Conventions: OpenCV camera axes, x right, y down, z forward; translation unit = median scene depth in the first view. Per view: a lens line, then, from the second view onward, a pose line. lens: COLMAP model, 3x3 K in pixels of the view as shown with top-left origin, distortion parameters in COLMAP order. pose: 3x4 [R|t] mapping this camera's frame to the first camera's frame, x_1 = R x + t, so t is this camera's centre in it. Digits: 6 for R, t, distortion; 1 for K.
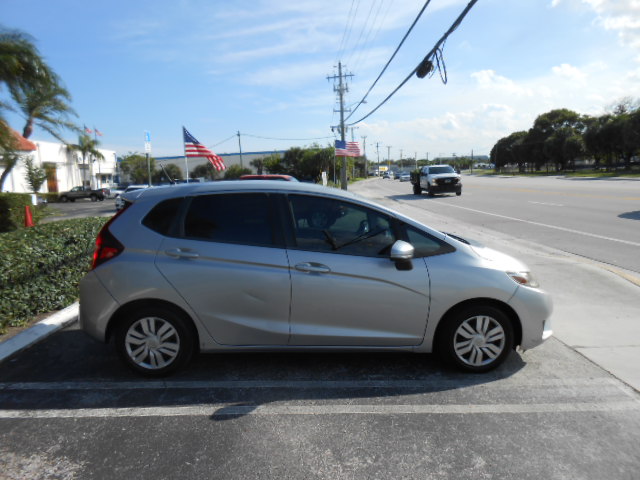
lens RADIAL K [[479.6, 0, 315.5], [0, 479.6, 239.6], [0, 0, 1]] dist [-0.037630, 0.027897]
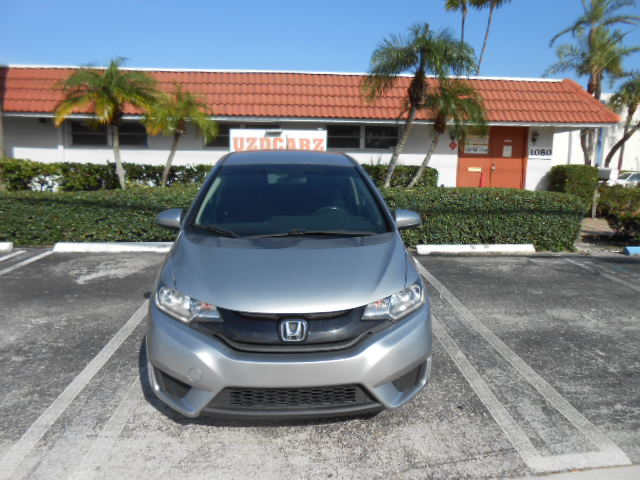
lens RADIAL K [[479.6, 0, 322.4], [0, 479.6, 237.6], [0, 0, 1]] dist [-0.037630, 0.027897]
pose [[0.046606, 0.192398, -0.980210, 0.055294], [-0.147893, 0.971791, 0.183714, -0.007802], [0.987905, 0.136404, 0.073745, 0.058161]]
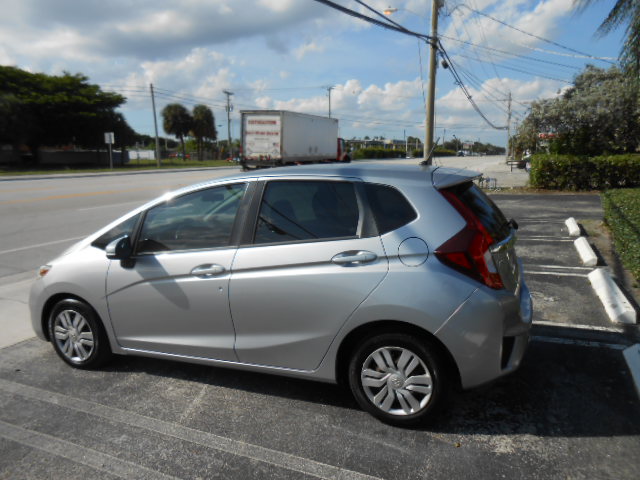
lens RADIAL K [[479.6, 0, 323.9], [0, 479.6, 241.9], [0, 0, 1]] dist [-0.037630, 0.027897]
pose [[-0.910692, -0.028948, 0.412070, -0.025827], [0.094731, 0.956322, 0.276540, -0.012428], [-0.402077, 0.290878, -0.868173, 0.098883]]
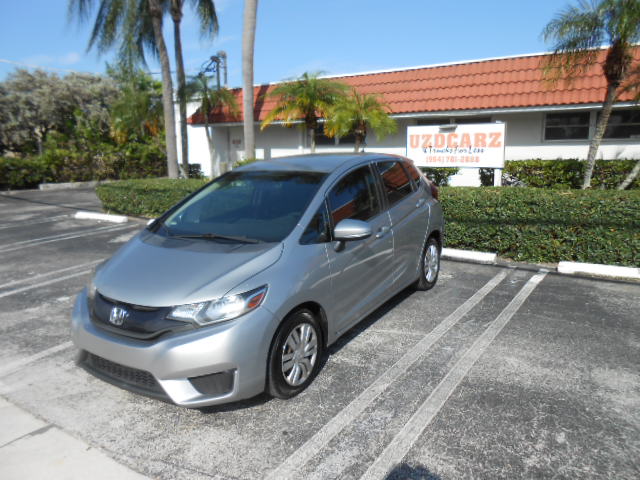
lens RADIAL K [[479.6, 0, 323.8], [0, 479.6, 243.6], [0, 0, 1]] dist [-0.037630, 0.027897]
pose [[-0.556000, 0.196863, -0.807533, 0.046001], [-0.077029, 0.955162, 0.285888, -0.013349], [0.827605, 0.221157, -0.515906, 0.090903]]
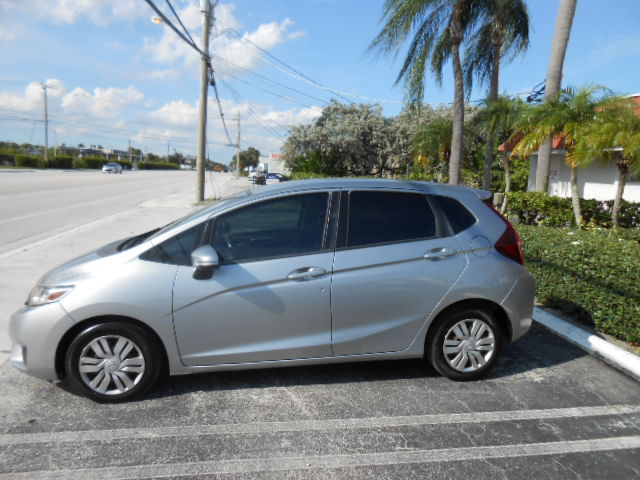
lens RADIAL K [[479.6, 0, 319.3], [0, 479.6, 241.4], [0, 0, 1]] dist [-0.037630, 0.027897]
pose [[-0.991356, 0.013558, -0.130500, 0.003786], [-0.022270, 0.962824, 0.269211, -0.014261], [0.129298, 0.269790, -0.954199, 0.108768]]
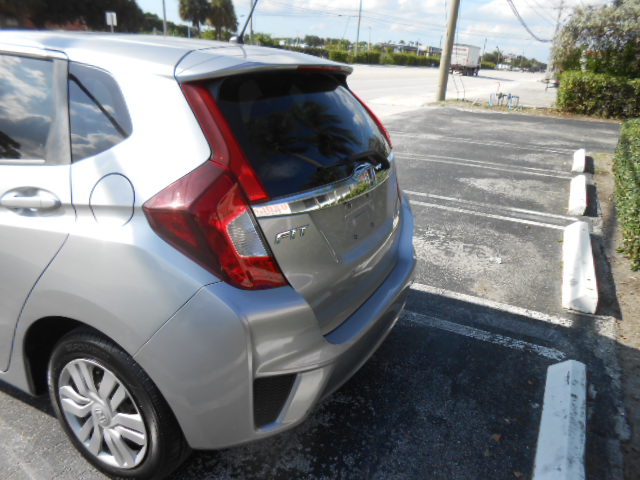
lens RADIAL K [[479.6, 0, 321.6], [0, 479.6, 239.0], [0, 0, 1]] dist [-0.037630, 0.027897]
pose [[-0.881343, -0.186191, 0.434244, -0.032436], [0.030869, 0.894423, 0.446155, -0.008169], [-0.471468, 0.406620, -0.782546, 0.077795]]
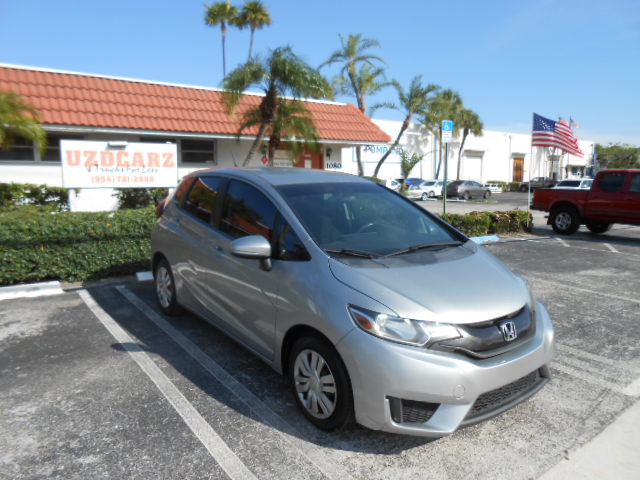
lens RADIAL K [[479.6, 0, 317.0], [0, 479.6, 236.1], [0, 0, 1]] dist [-0.037630, 0.027897]
pose [[0.578747, 0.140062, -0.803389, 0.045038], [-0.131670, 0.988264, 0.077440, -0.003804], [0.804807, 0.060964, 0.590397, 0.026677]]
